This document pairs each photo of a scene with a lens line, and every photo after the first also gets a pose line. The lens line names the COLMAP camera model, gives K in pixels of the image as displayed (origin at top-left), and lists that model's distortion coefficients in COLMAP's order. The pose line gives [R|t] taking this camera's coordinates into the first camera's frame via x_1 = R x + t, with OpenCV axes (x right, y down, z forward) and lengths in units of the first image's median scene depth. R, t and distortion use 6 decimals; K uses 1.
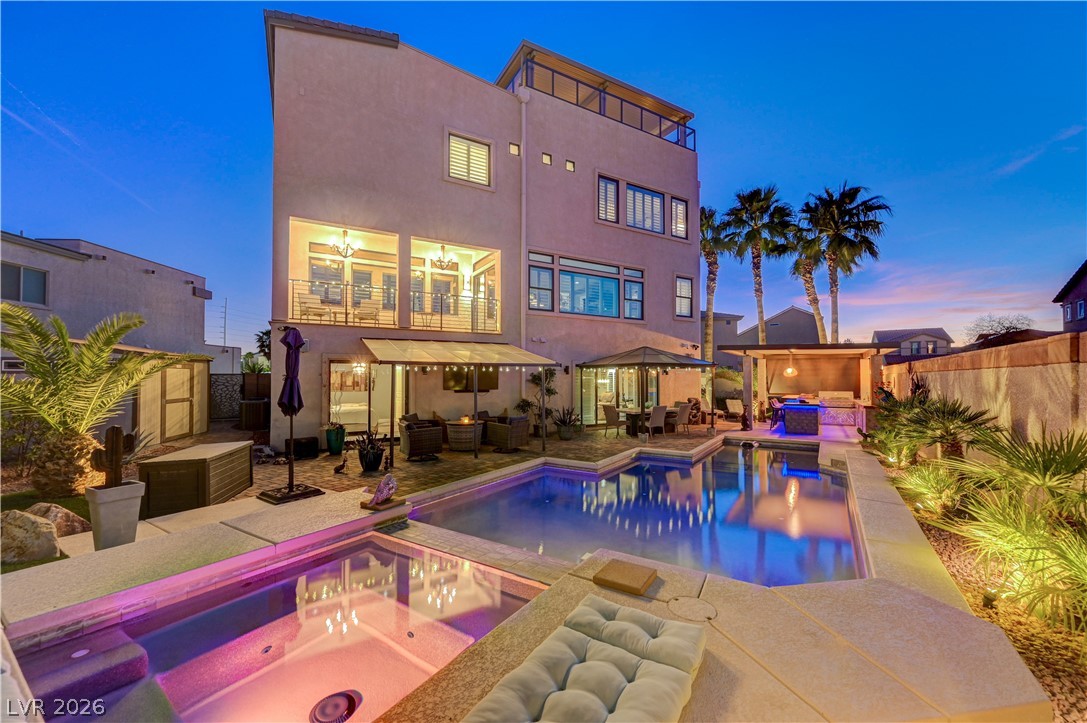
lens RADIAL K [[429.2, 0, 545.7], [0, 429.2, 364.7], [0, 0, 1]] dist [0.004071, -0.000109]
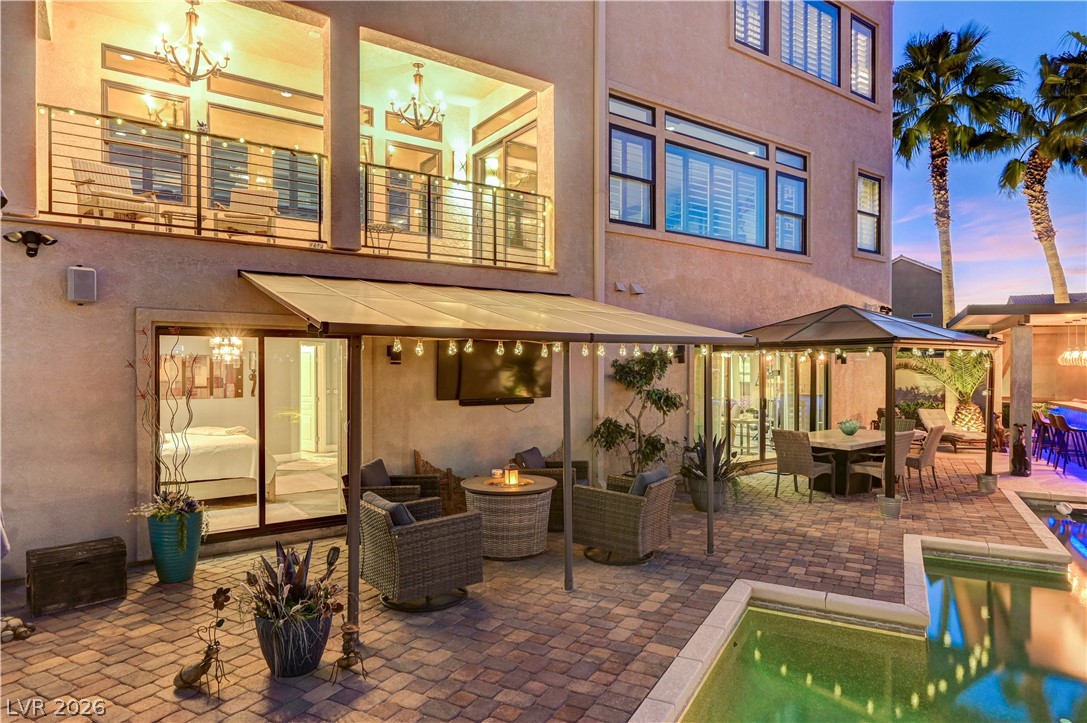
lens RADIAL K [[639.7, 0, 542.1], [0, 639.7, 363.4], [0, 0, 1]] dist [0.002091, 0.000534]
pose [[0.997306, 0.001622, 0.073338, -0.154749], [-0.003689, 0.999599, 0.028059, 0.003497], [-0.073264, -0.028254, 0.996912, 0.310568]]
